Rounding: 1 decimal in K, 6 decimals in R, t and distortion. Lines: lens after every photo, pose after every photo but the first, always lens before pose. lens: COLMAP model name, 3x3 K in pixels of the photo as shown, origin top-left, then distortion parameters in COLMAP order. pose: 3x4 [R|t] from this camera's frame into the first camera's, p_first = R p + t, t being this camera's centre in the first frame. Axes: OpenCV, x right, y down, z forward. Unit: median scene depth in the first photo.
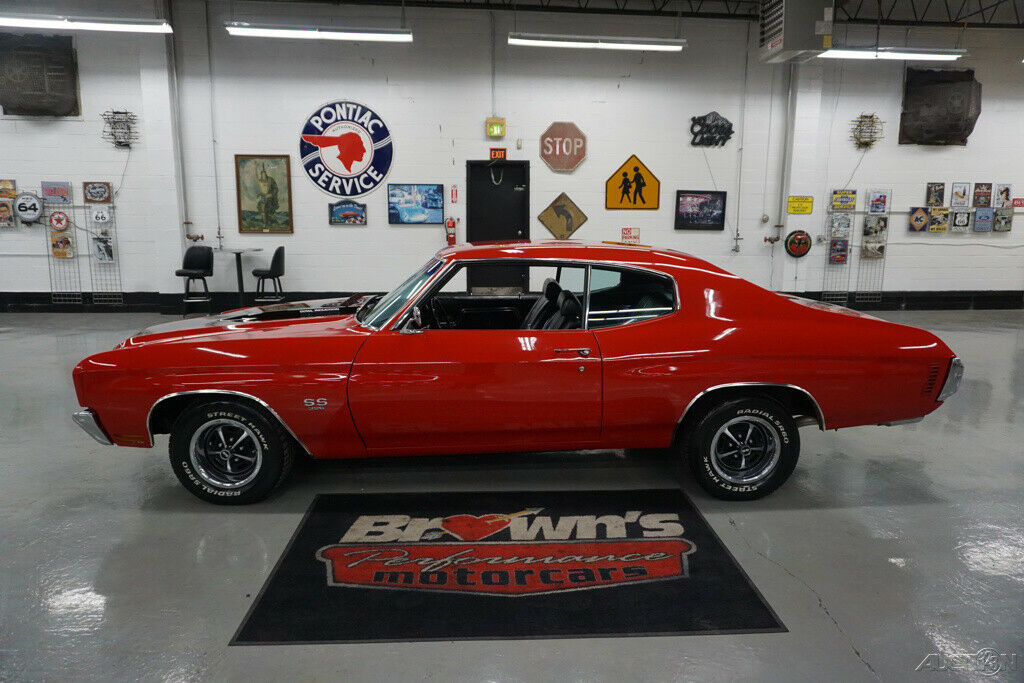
lens RADIAL K [[670.5, 0, 511.1], [0, 670.5, 346.9], [0, 0, 1]] dist [-0.055809, 0.040296]
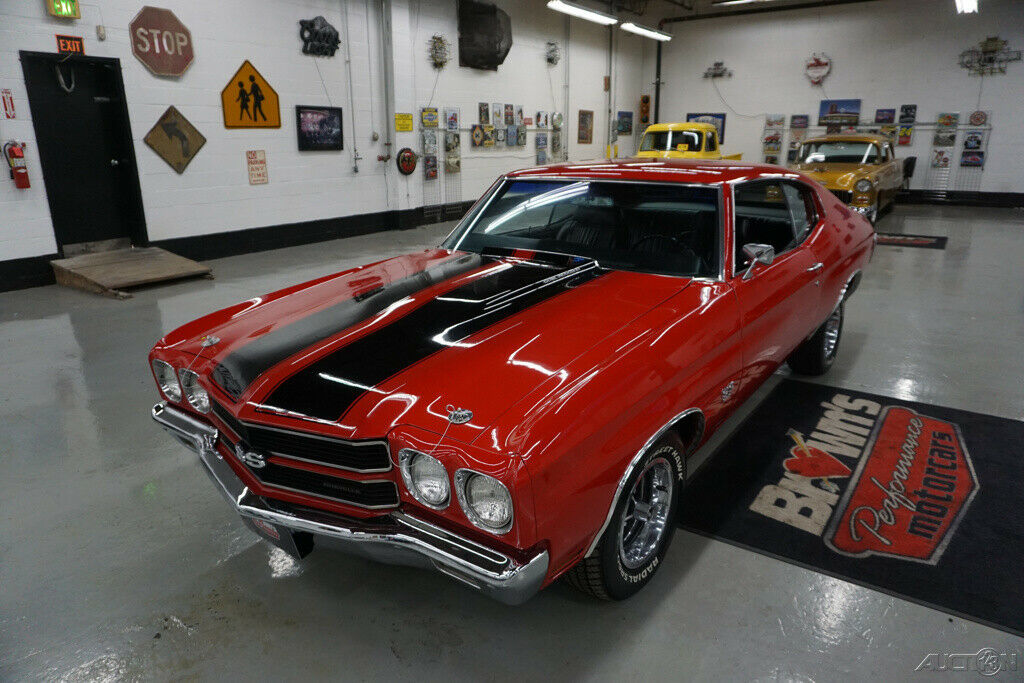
lens RADIAL K [[667.0, 0, 512.0], [0, 667.0, 341.5], [0, 0, 1]] dist [-0.038936, 0.021286]
pose [[0.628314, -0.234363, 0.741819, -0.309650], [0.154468, 0.972142, 0.176296, -0.042722], [-0.762471, 0.003818, 0.647011, 0.223685]]
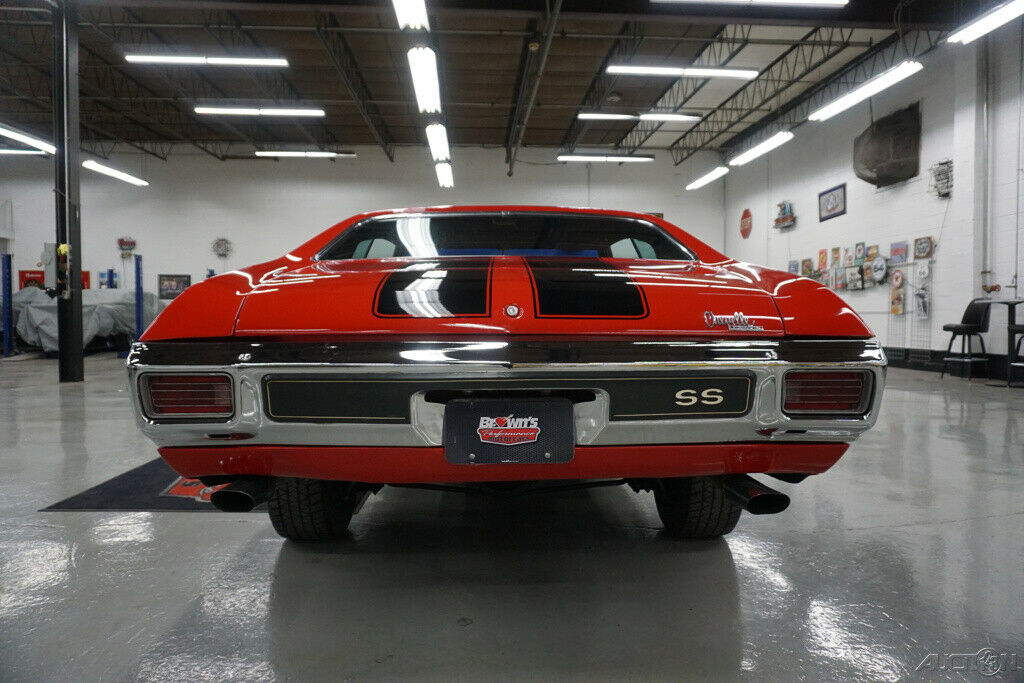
lens RADIAL K [[670.5, 0, 511.1], [0, 670.5, 346.9], [0, 0, 1]] dist [-0.055809, 0.040296]
pose [[-0.014836, 0.034382, -0.999299, 0.368683], [-0.182832, 0.982466, 0.036517, -0.011197], [0.983032, 0.183246, -0.008290, 0.417849]]
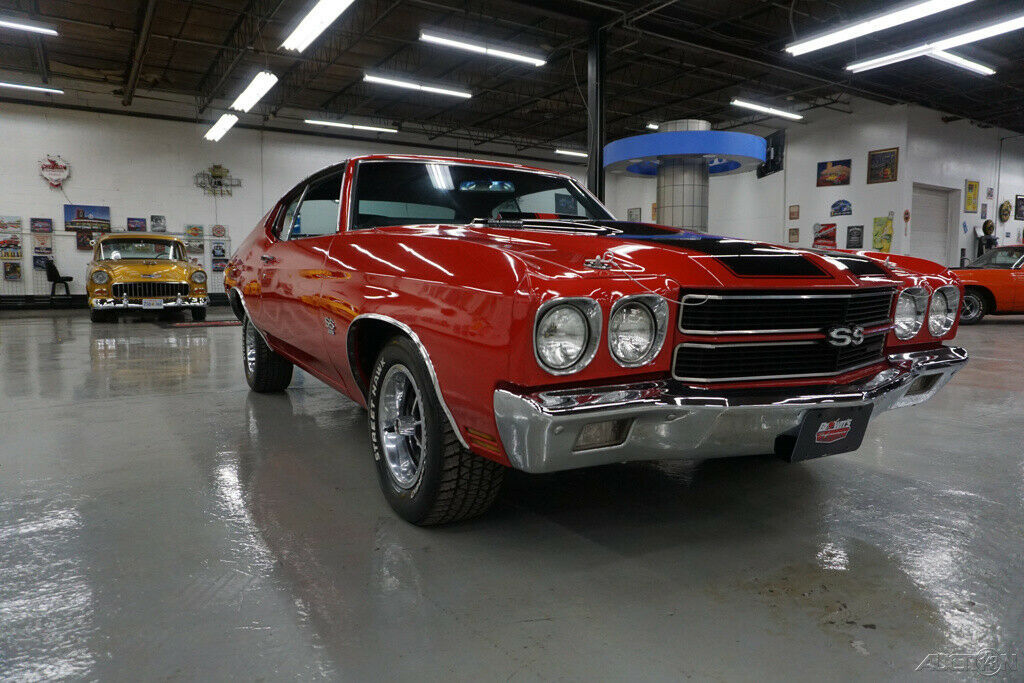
lens RADIAL K [[670.5, 0, 511.1], [0, 670.5, 346.9], [0, 0, 1]] dist [-0.055809, 0.040296]
pose [[-0.474610, -0.097475, 0.874782, -0.327029], [0.153895, 0.969351, 0.191508, -0.030852], [-0.866638, 0.225516, -0.445063, 0.541037]]
